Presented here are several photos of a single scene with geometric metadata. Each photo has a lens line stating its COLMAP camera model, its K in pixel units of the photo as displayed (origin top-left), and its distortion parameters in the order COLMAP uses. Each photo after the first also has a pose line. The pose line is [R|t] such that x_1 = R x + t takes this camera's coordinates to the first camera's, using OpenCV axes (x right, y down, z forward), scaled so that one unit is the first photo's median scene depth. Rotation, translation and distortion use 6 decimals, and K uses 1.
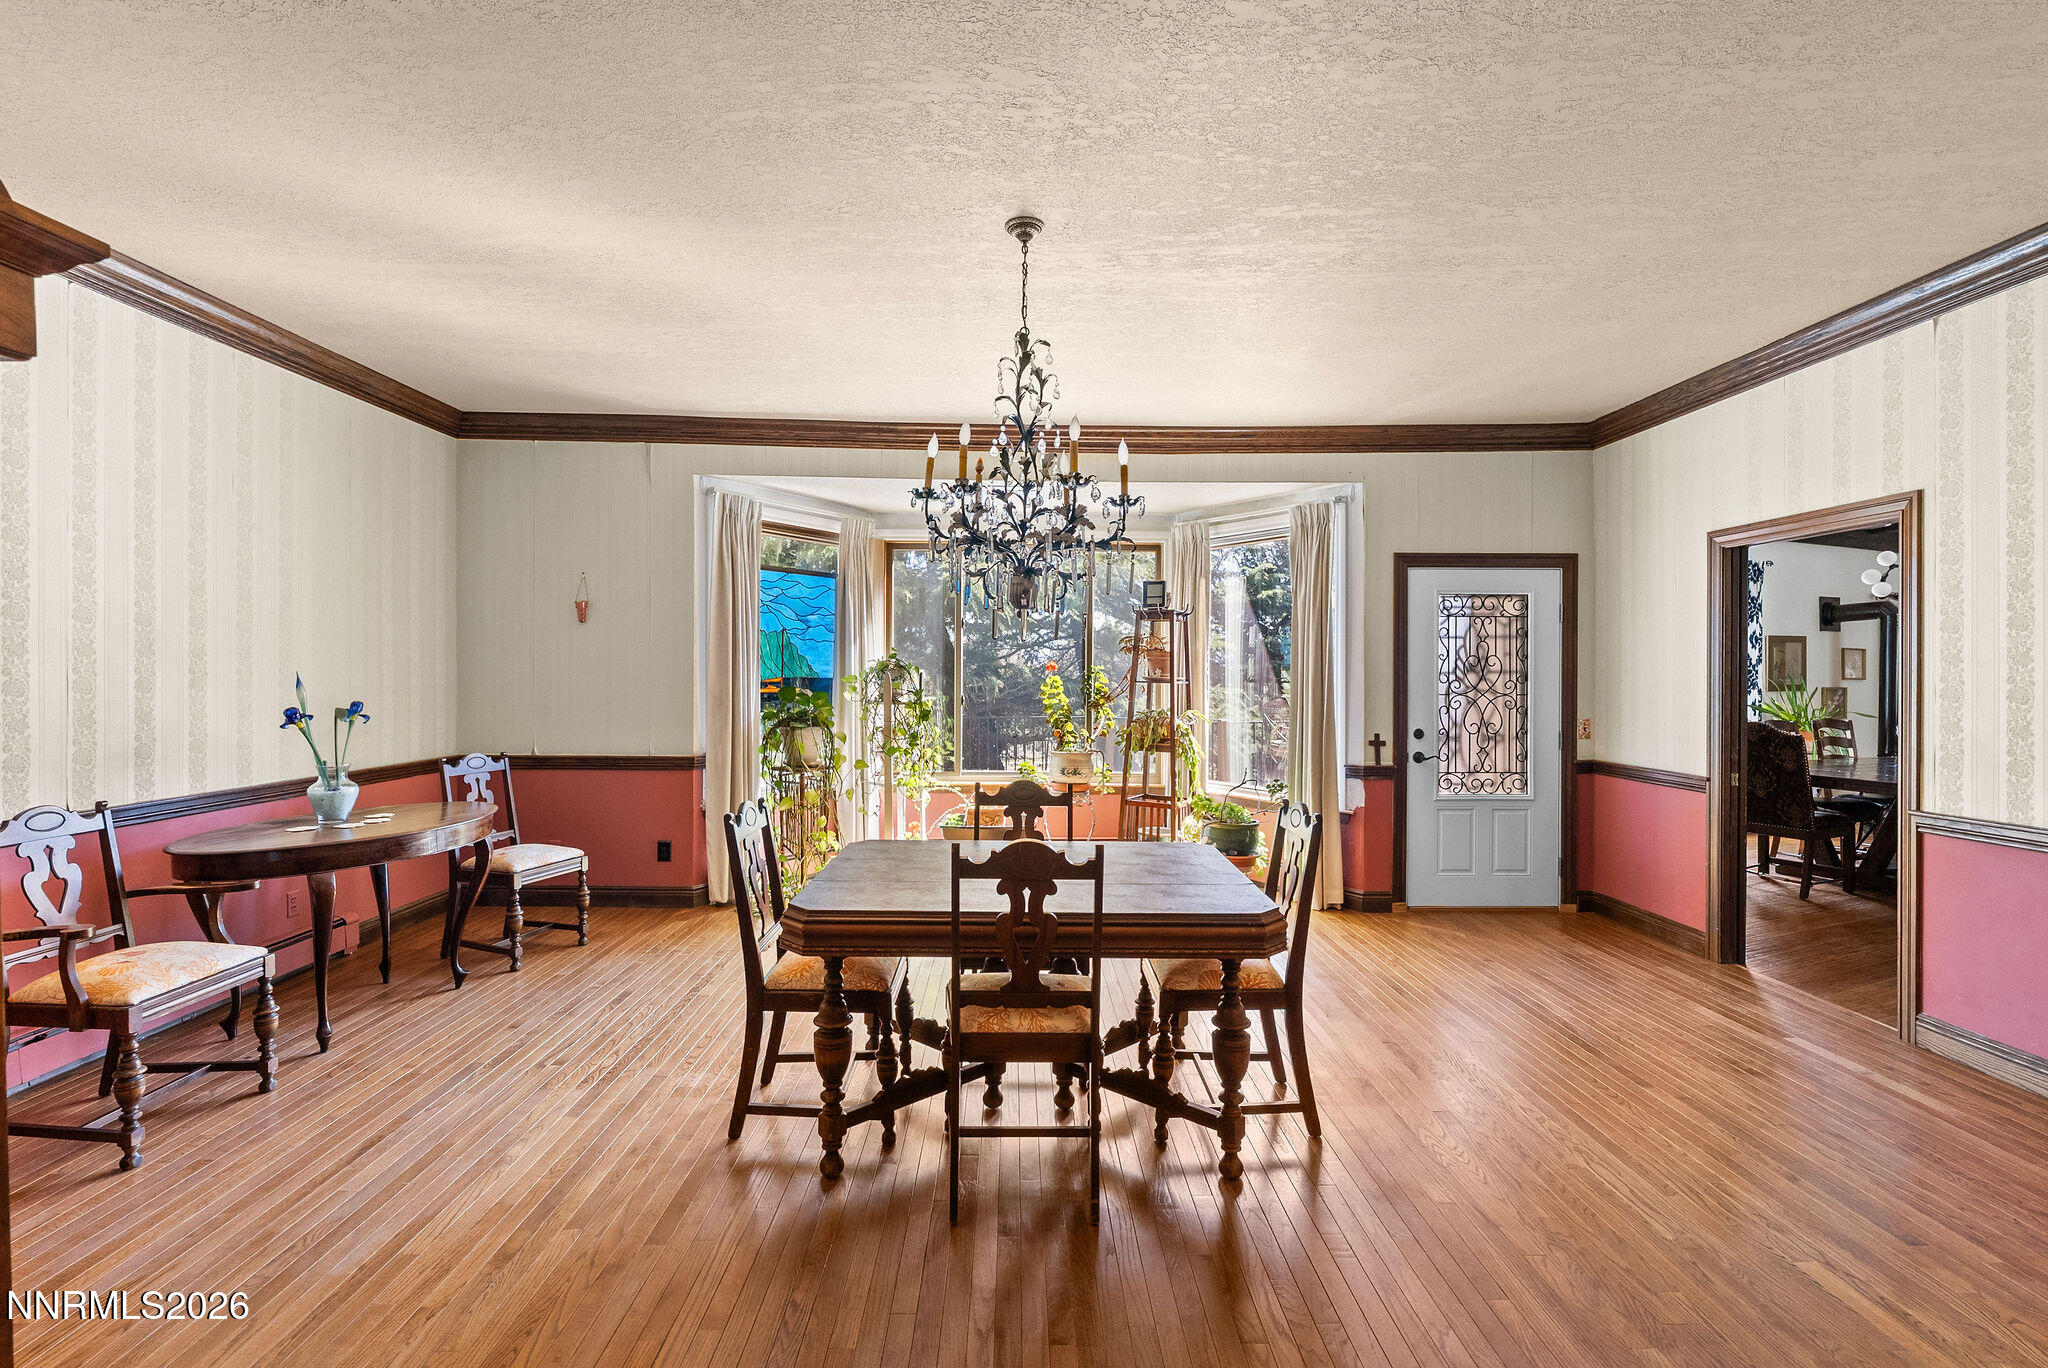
lens RADIAL K [[925.3, 0, 1012.9], [0, 925.3, 683.1], [0, 0, 1]] dist [-0.005216, 0.001451]
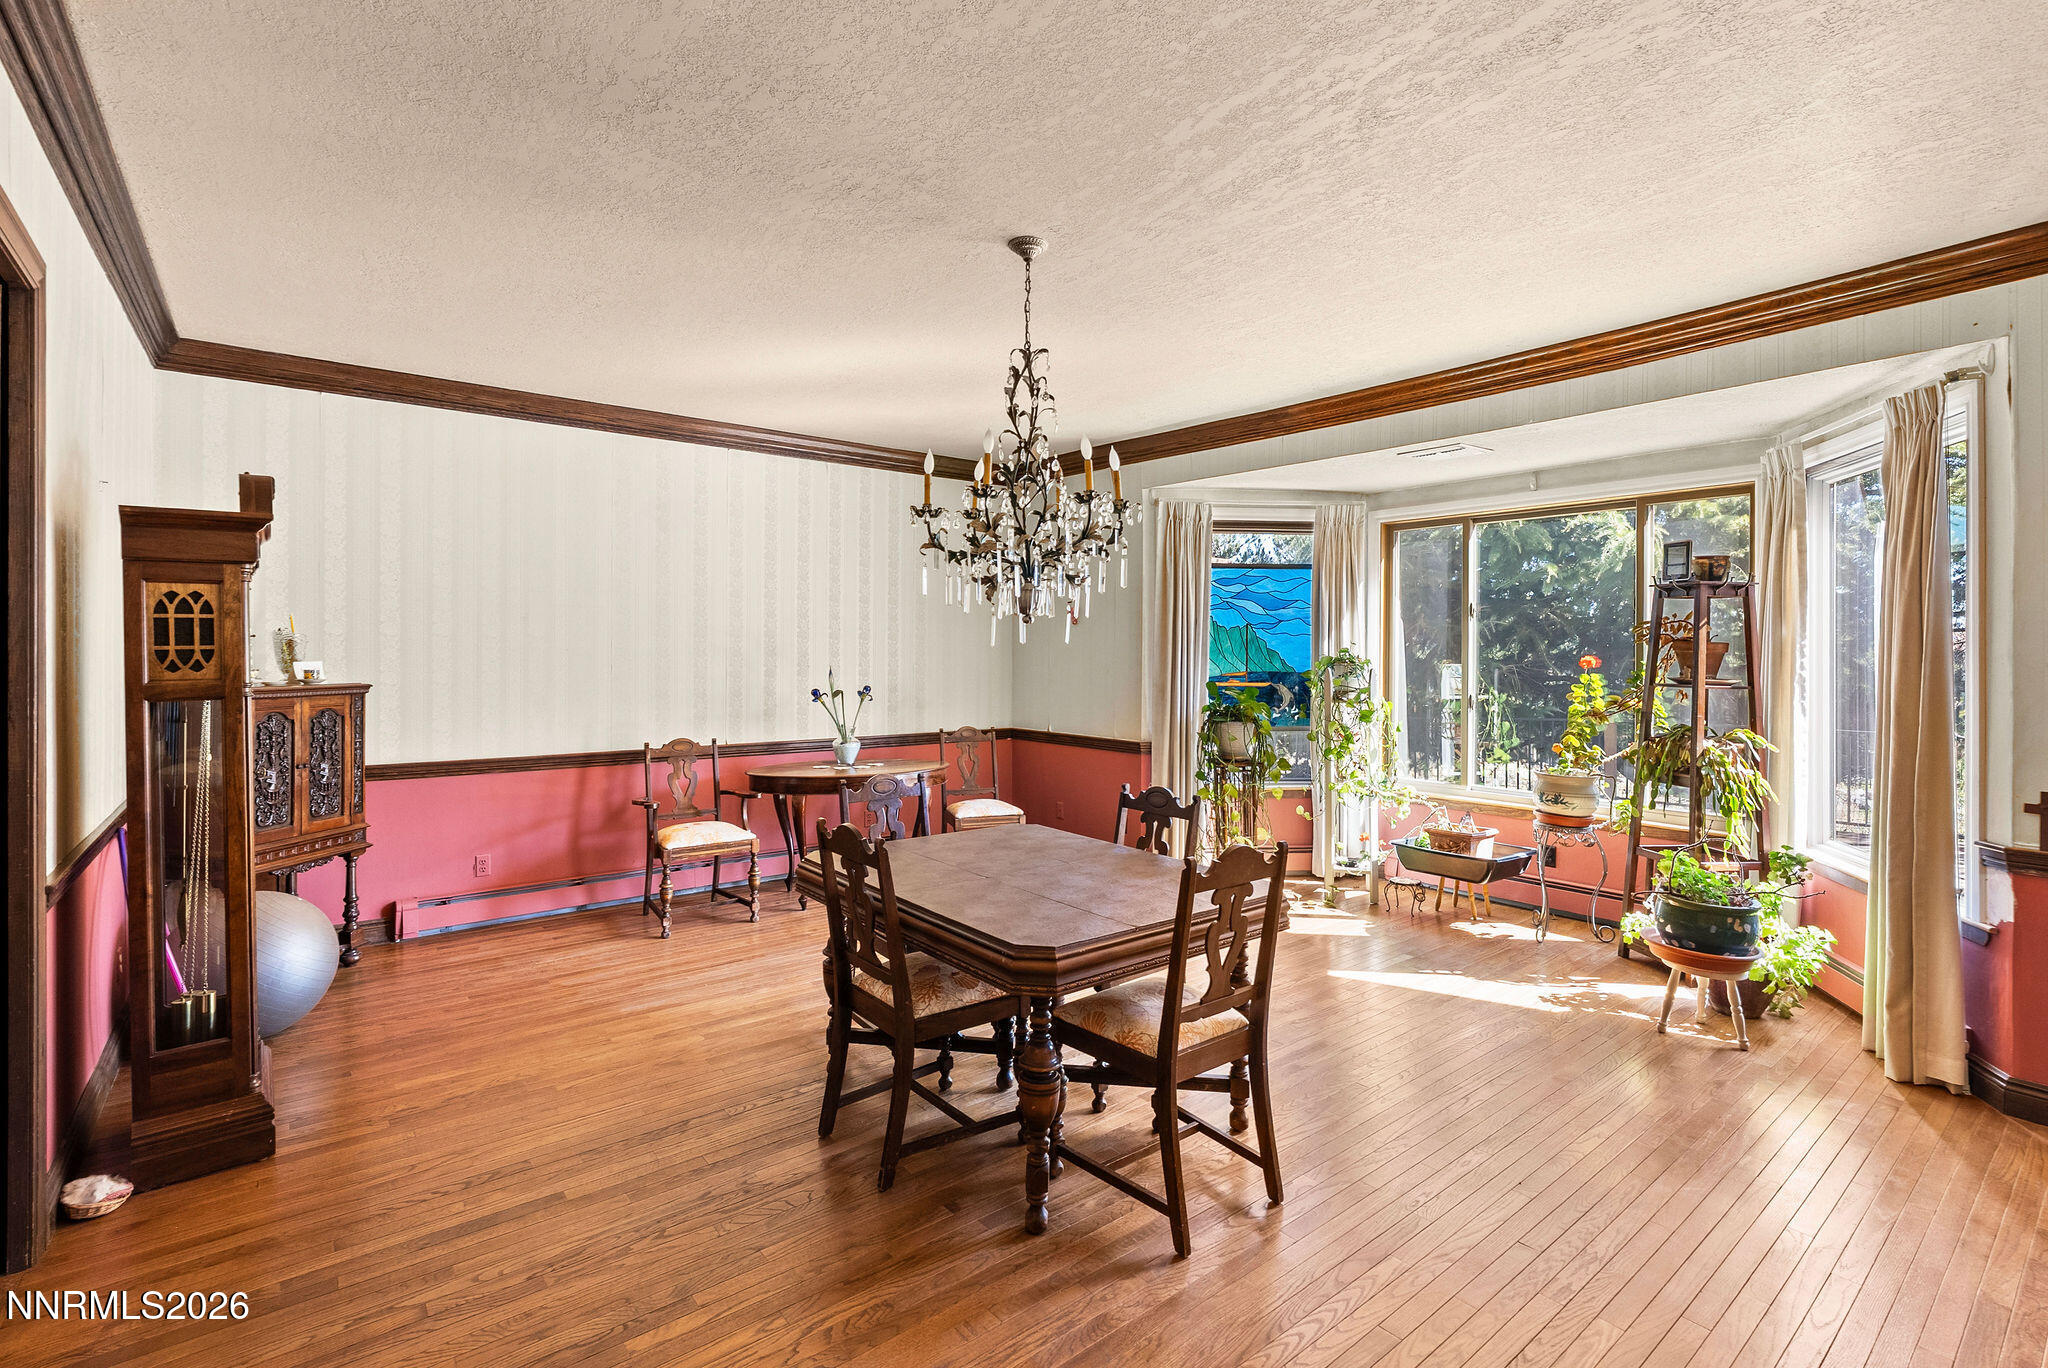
lens RADIAL K [[925.3, 0, 1013.6], [0, 925.3, 665.3], [0, 0, 1]] dist [-0.005216, 0.001451]
pose [[0.620775, 0.009171, -0.783935, 0.444082], [-0.010971, 0.999935, 0.003010, -0.015099], [0.783912, 0.006732, 0.620836, 0.192300]]
